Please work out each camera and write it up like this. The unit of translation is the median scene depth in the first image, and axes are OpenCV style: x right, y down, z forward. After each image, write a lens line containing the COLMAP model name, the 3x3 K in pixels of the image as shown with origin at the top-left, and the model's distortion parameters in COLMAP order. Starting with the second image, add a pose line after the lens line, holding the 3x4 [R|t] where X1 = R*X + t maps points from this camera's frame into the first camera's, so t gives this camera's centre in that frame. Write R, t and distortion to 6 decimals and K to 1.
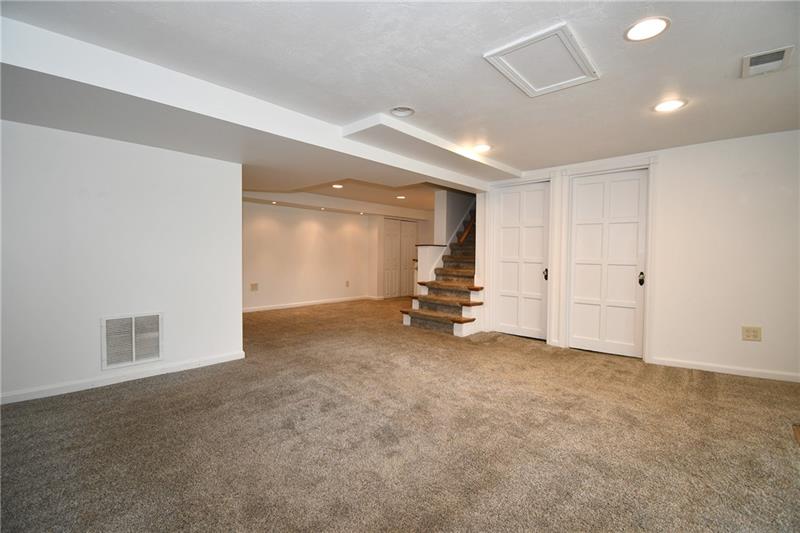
lens RADIAL K [[351.2, 0, 397.8], [0, 351.2, 263.6], [0, 0, 1]] dist [0.020848, -0.024578]
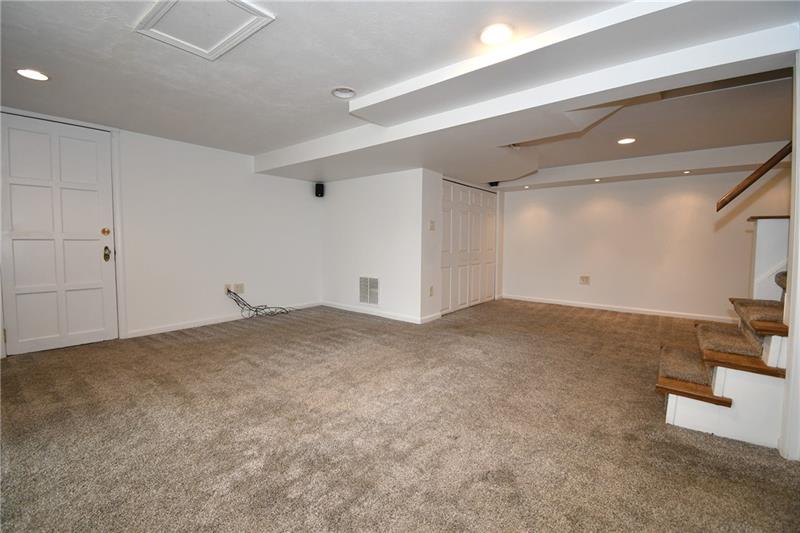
lens RADIAL K [[351.2, 0, 397.8], [0, 351.2, 263.6], [0, 0, 1]] dist [0.020848, -0.024578]
pose [[0.071067, 0.049789, -0.996228, 0.909368], [-0.032721, 0.998332, 0.047560, -0.003562], [0.996935, 0.029218, 0.072578, 0.954758]]
